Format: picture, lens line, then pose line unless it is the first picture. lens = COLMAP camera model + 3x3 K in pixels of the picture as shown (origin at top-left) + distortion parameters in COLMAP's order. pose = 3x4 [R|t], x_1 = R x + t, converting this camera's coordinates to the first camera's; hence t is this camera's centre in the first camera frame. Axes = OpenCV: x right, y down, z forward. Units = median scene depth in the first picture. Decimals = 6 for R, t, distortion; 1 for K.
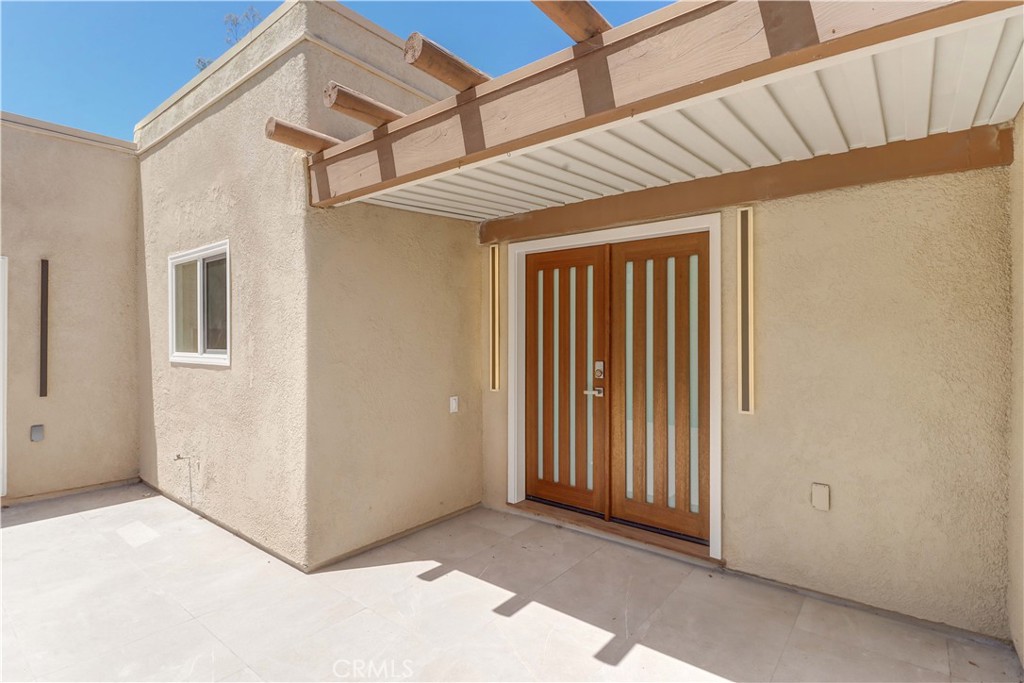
lens RADIAL K [[513.5, 0, 510.1], [0, 513.5, 334.9], [0, 0, 1]] dist [0.022670, -0.021095]
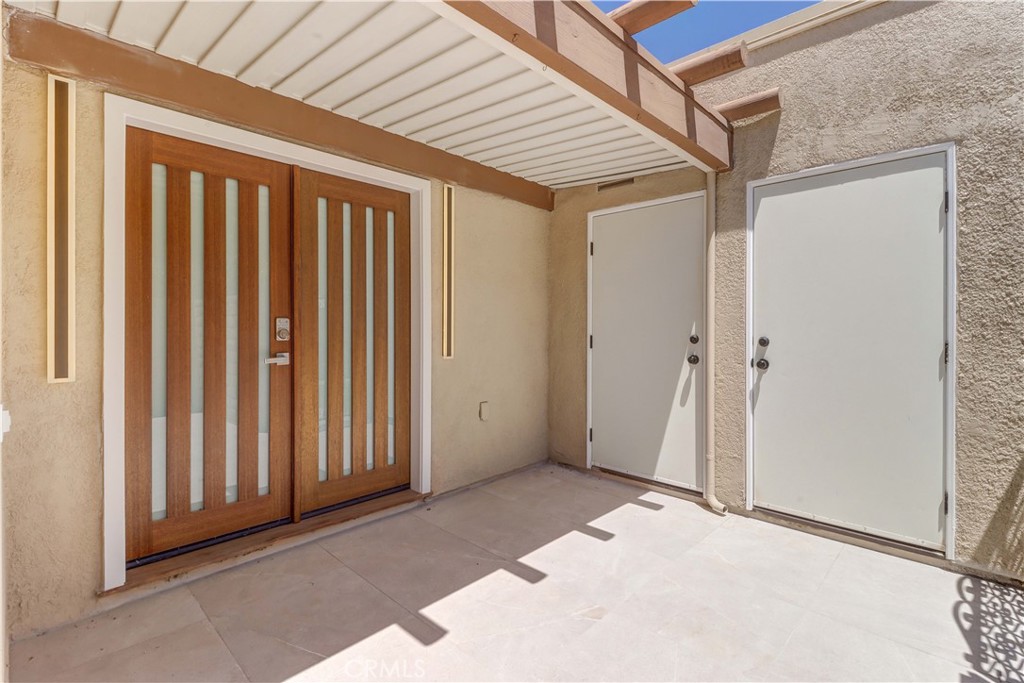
lens RADIAL K [[486.5, 0, 531.2], [0, 486.5, 326.8], [0, 0, 1]] dist [0.001130, -0.000647]
pose [[0.045145, -0.004532, 0.998970, -0.576852], [-0.006539, 0.999967, 0.004832, 0.064544], [-0.998959, -0.006751, 0.045114, 0.668881]]
